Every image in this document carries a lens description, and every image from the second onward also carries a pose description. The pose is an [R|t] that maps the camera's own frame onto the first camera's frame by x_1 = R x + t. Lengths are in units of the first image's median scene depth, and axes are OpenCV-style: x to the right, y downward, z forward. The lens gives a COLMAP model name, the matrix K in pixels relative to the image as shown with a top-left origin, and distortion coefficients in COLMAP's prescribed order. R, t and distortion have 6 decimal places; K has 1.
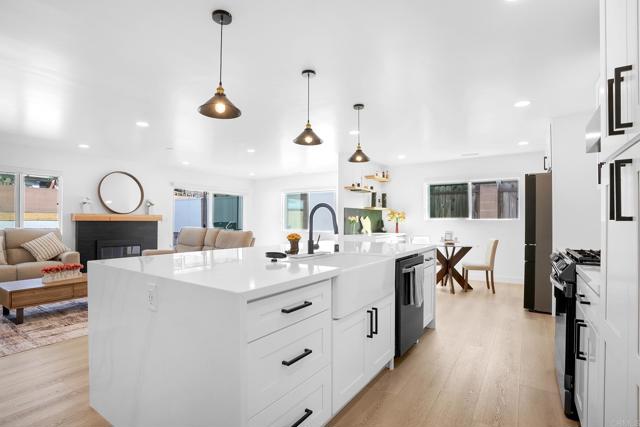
lens RADIAL K [[315.1, 0, 315.3], [0, 315.1, 218.9], [0, 0, 1]] dist [-0.082129, 0.034366]
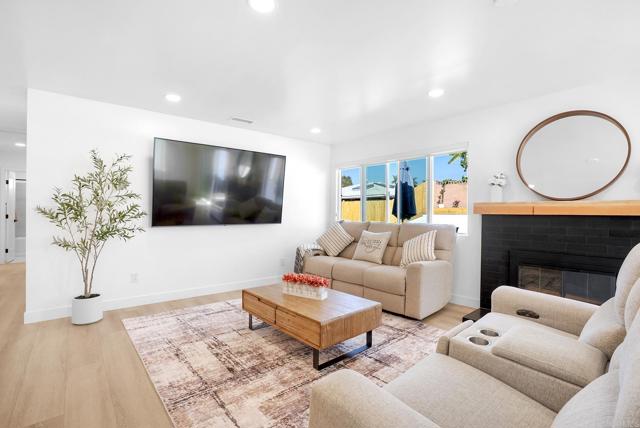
lens RADIAL K [[302.3, 0, 320.0], [0, 302.3, 214.0], [0, 0, 1]] dist [-0.074126, 0.028574]
pose [[-0.248010, -0.004353, -0.968748, -0.135142], [-0.003184, 0.999988, -0.003678, 0.010895], [0.968752, 0.002172, -0.248021, 0.995940]]
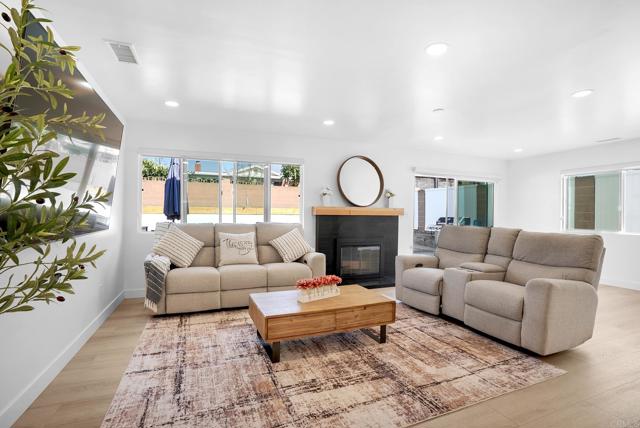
lens RADIAL K [[302.3, 0, 320.0], [0, 302.3, 214.0], [0, 0, 1]] dist [-0.074126, 0.028574]
pose [[0.837328, 0.003560, -0.546689, -0.369967], [-0.003087, 0.999994, 0.001783, 0.002533], [0.546692, 0.000195, 0.837334, 0.337383]]
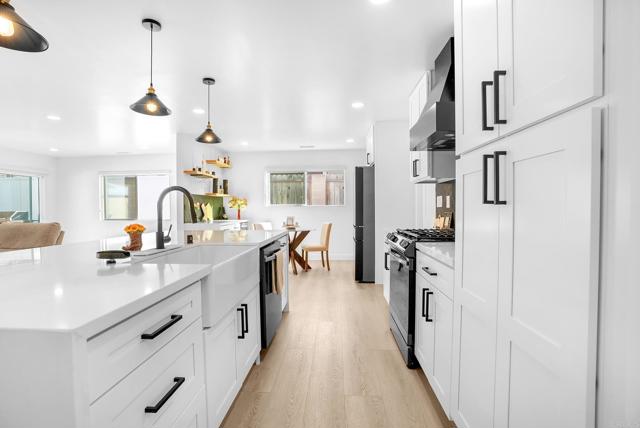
lens RADIAL K [[302.3, 0, 320.0], [0, 302.3, 214.0], [0, 0, 1]] dist [-0.074126, 0.028574]
pose [[0.853299, -0.019157, 0.521069, -0.027887], [0.005105, 0.999584, 0.028389, 0.001308], [-0.521396, -0.021564, 0.853042, 0.066893]]
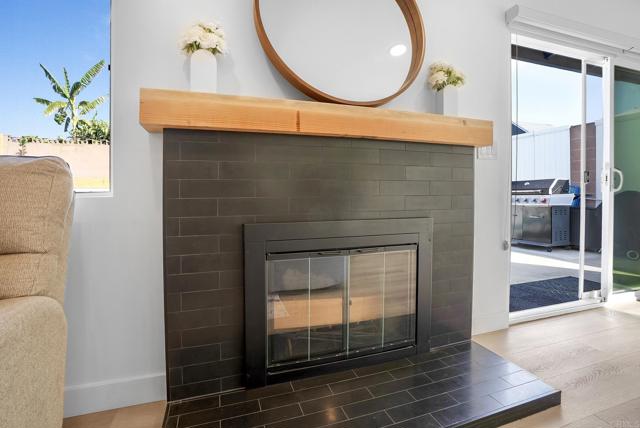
lens RADIAL K [[302.3, 0, 320.0], [0, 302.3, 214.0], [0, 0, 1]] dist [-0.074126, 0.028574]
pose [[0.804109, 0.032716, -0.593582, -0.684811], [0.010796, 0.997516, 0.069604, 0.063372], [0.594385, -0.062377, 0.801758, 1.075062]]
